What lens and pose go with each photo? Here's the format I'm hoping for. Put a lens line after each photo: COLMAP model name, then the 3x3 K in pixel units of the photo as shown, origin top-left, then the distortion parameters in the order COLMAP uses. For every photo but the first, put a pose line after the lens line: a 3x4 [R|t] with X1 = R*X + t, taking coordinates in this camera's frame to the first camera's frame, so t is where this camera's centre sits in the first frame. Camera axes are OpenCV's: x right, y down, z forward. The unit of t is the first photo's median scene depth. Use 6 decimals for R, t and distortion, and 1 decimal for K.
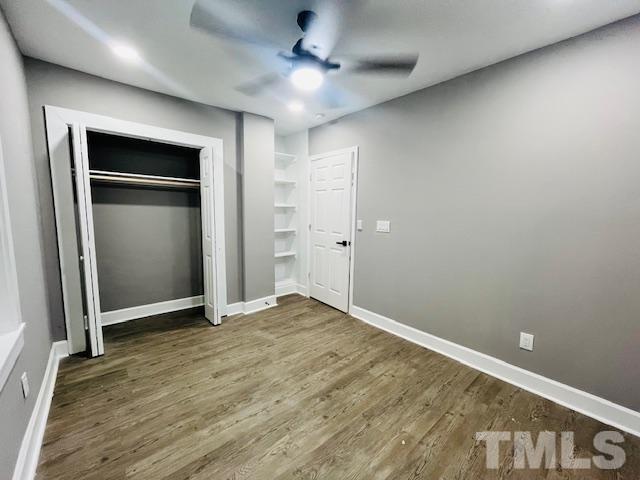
lens RADIAL K [[256.1, 0, 320.0], [0, 256.1, 240.0], [0, 0, 1]] dist [-0.000163, -0.000051]
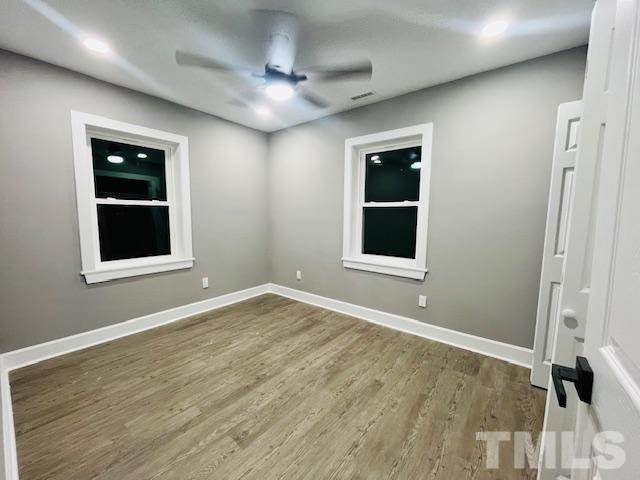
lens RADIAL K [[256.1, 0, 320.0], [0, 256.1, 240.0], [0, 0, 1]] dist [-0.000163, -0.000051]
pose [[-0.983056, -0.007388, -0.183158, -0.020574], [-0.045083, 0.978241, 0.202514, -0.176789], [0.177677, 0.207339, -0.961999, 1.873043]]
